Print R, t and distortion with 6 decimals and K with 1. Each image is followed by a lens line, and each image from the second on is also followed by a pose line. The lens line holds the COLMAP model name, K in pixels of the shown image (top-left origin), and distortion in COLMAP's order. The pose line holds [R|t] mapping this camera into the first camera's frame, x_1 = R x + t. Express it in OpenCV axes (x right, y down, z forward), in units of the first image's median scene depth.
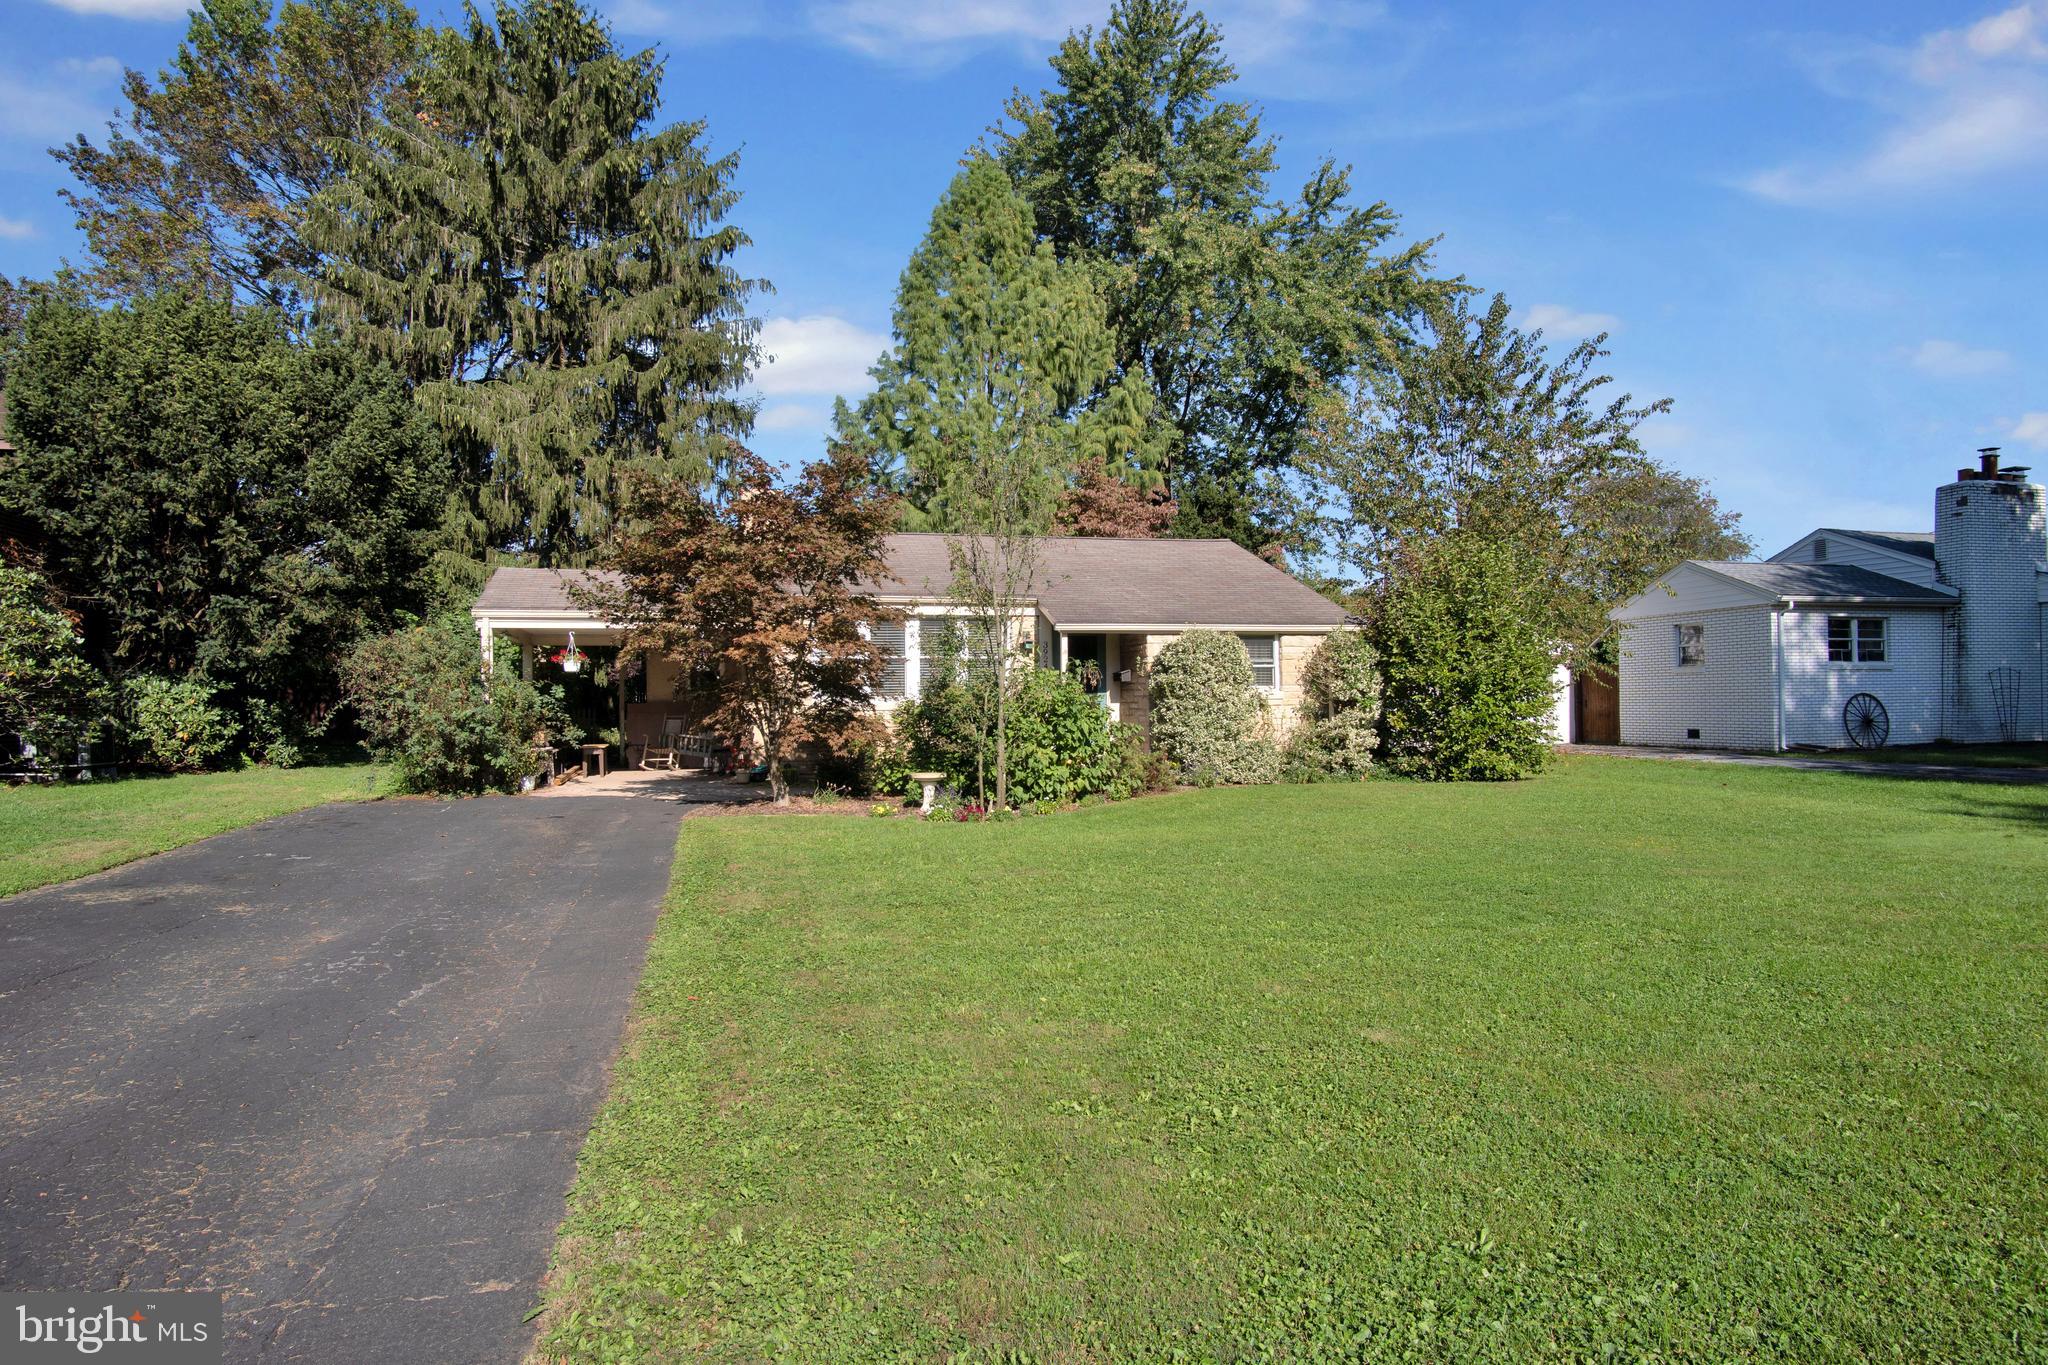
lens RADIAL K [[1125.9, 0, 989.2], [0, 1125.9, 692.0], [0, 0, 1]] dist [-0.022748, 0.001646]
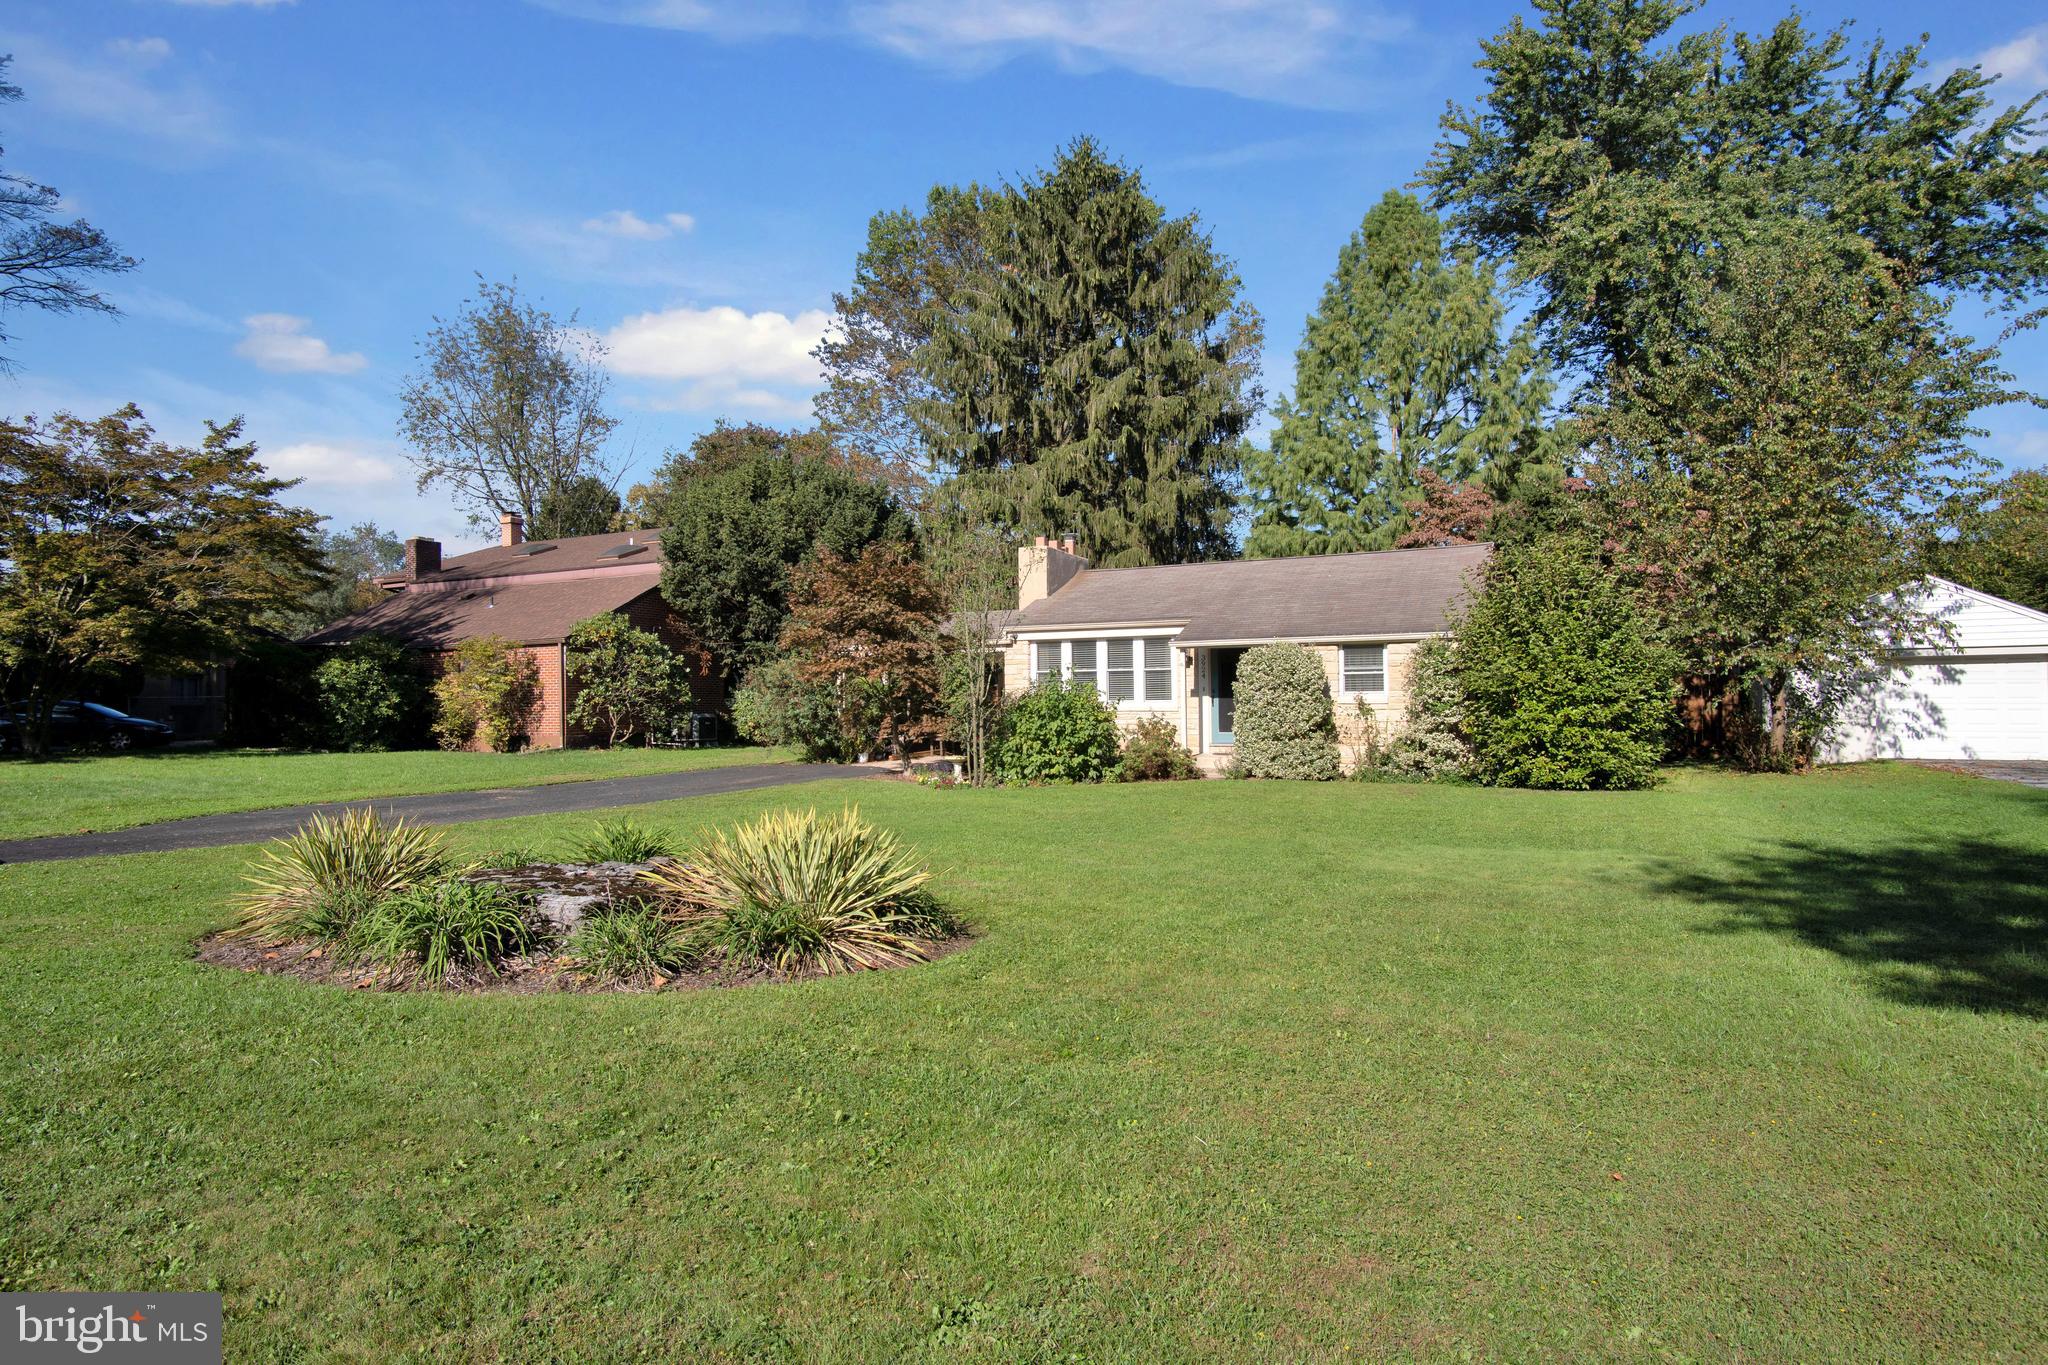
lens RADIAL K [[1101.3, 0, 1015.0], [0, 1101.3, 681.9], [0, 0, 1]] dist [-0.030812, 0.007516]
pose [[0.766530, -0.010126, -0.642129, 0.657697], [0.005820, 0.999944, -0.008822, -0.007300], [0.642182, 0.003026, 0.766546, -0.021356]]
